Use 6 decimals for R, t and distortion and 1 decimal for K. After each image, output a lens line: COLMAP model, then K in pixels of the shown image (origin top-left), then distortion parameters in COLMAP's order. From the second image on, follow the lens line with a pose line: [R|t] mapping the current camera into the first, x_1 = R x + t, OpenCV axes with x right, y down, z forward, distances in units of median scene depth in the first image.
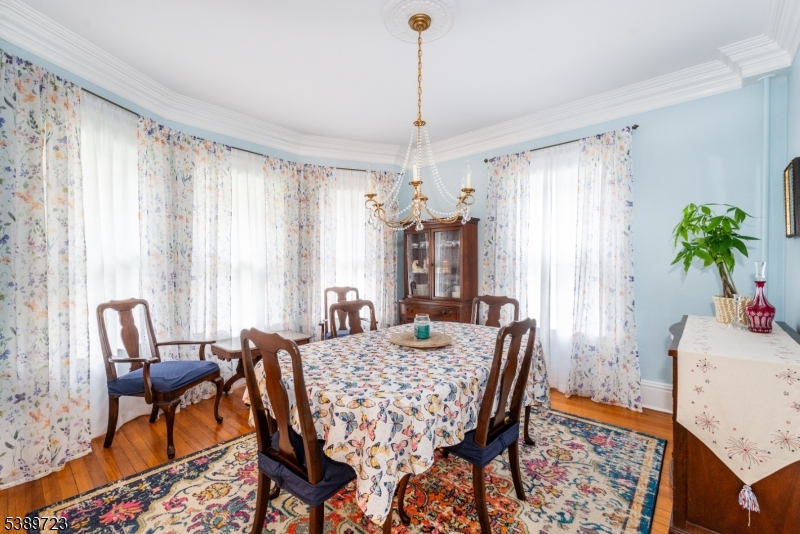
lens RADIAL K [[338.9, 0, 400.0], [0, 338.9, 267.0], [0, 0, 1]] dist [0.000613, 0.000062]
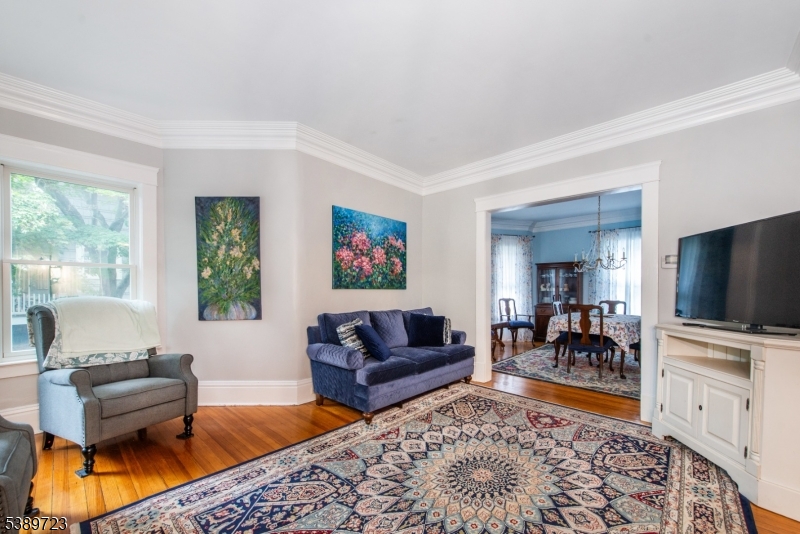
lens RADIAL K [[312.2, 0, 396.8], [0, 312.2, 289.4], [0, 0, 1]] dist [0.000714, 0.000039]
pose [[0.999355, 0.004186, -0.035653, -1.055464], [-0.004056, 0.999985, 0.003708, 0.010833], [0.035668, -0.003561, 0.999357, -1.090919]]
